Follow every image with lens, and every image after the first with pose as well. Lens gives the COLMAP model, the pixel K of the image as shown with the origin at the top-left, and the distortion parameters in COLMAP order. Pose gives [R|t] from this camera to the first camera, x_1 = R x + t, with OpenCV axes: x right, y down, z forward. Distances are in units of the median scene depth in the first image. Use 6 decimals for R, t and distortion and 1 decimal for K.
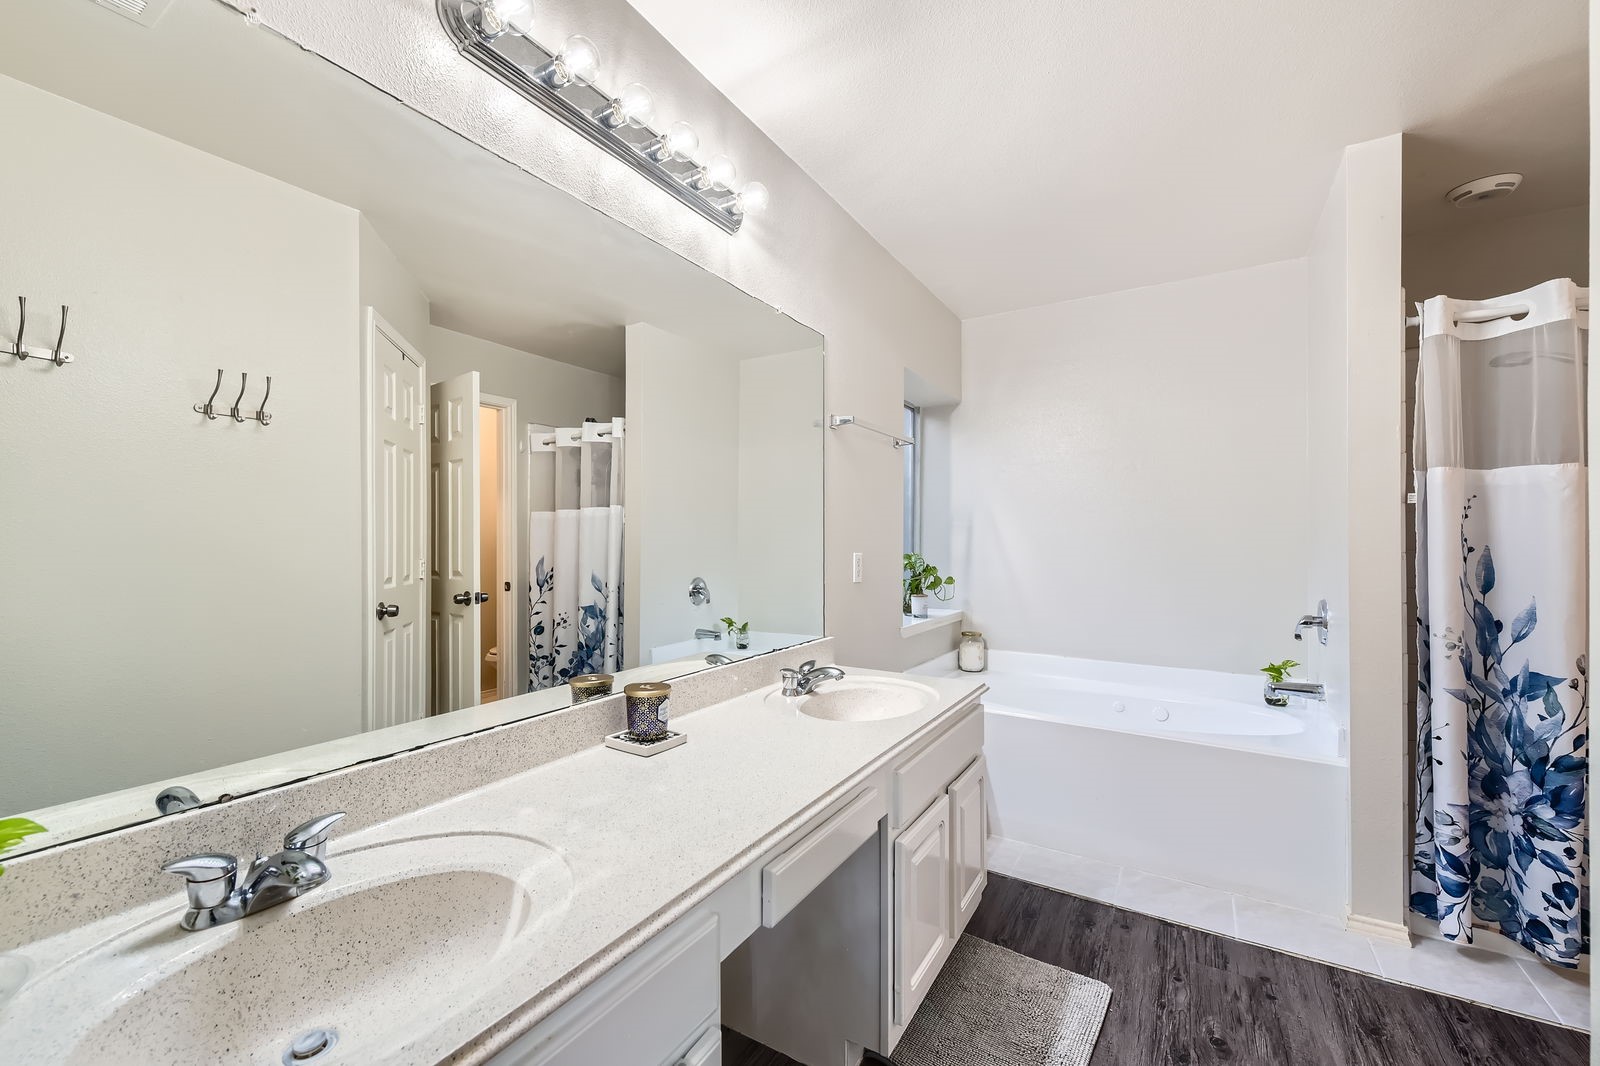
lens RADIAL K [[636.6, 0, 800.5], [0, 636.6, 534.5], [0, 0, 1]] dist [0.005996, -0.001475]
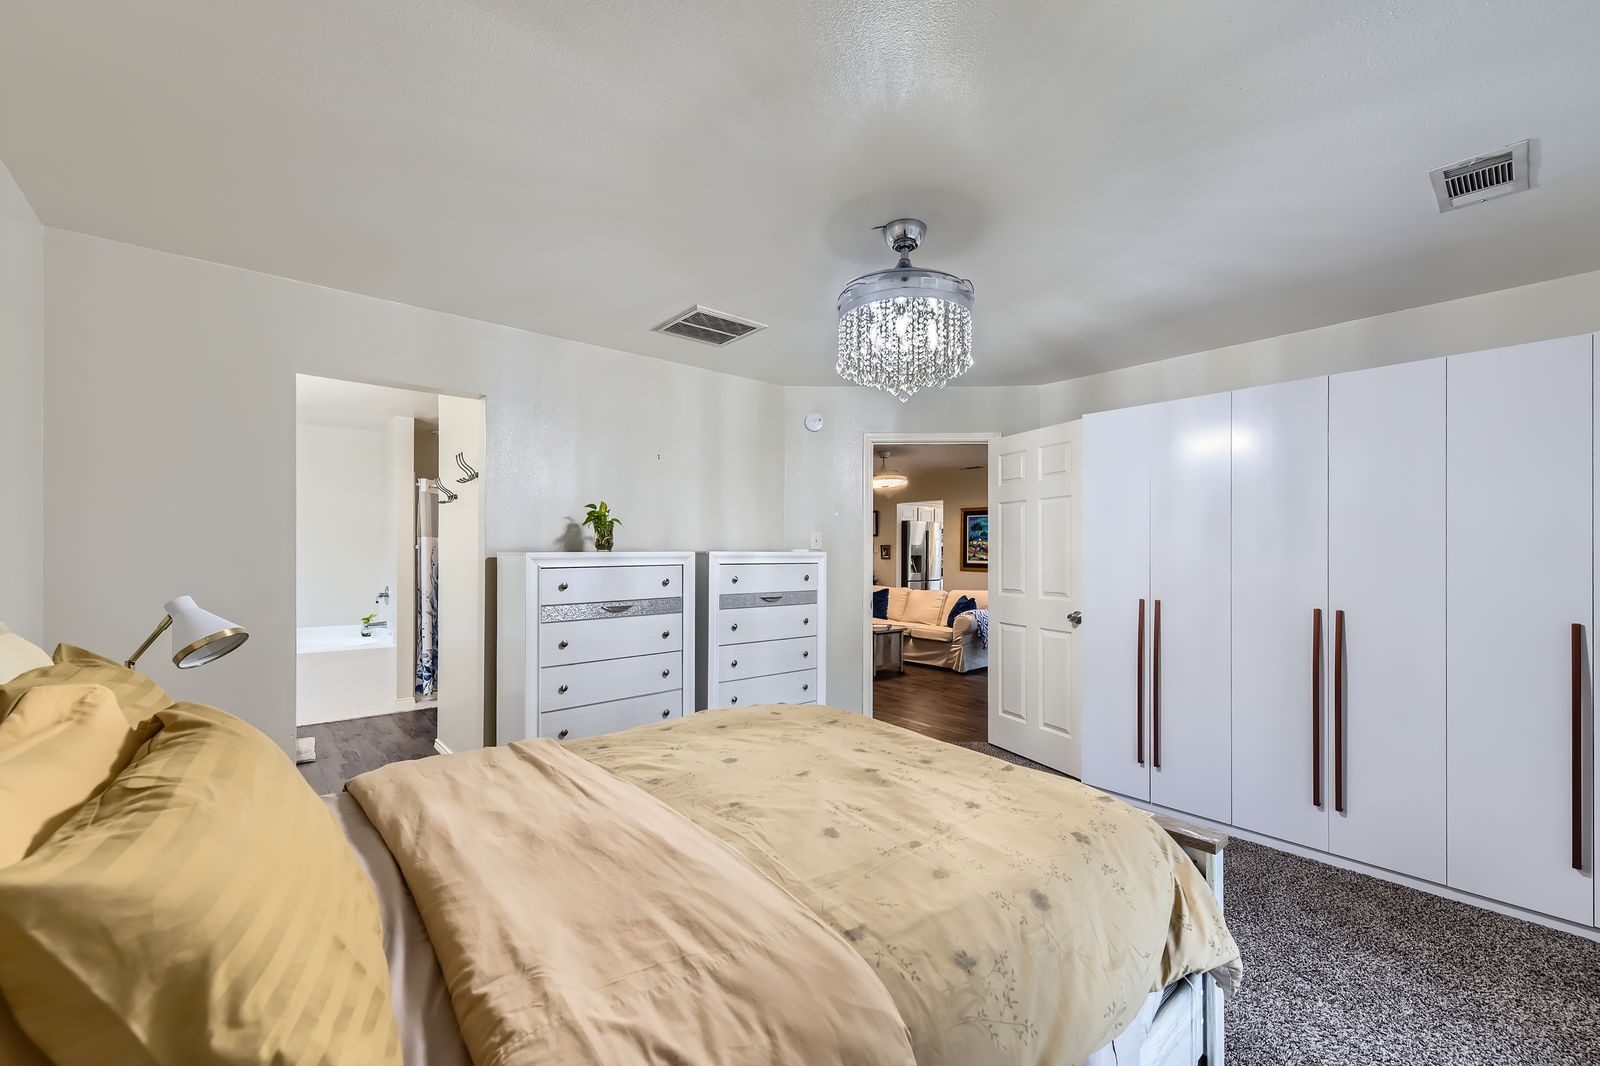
lens RADIAL K [[636.6, 0, 798.7], [0, 636.6, 545.5], [0, 0, 1]] dist [0.005996, -0.001475]
pose [[0.287753, 0.005050, 0.957691, -1.276091], [-0.001856, 0.999987, -0.004716, -0.052413], [-0.957703, -0.000420, 0.287759, -1.448333]]
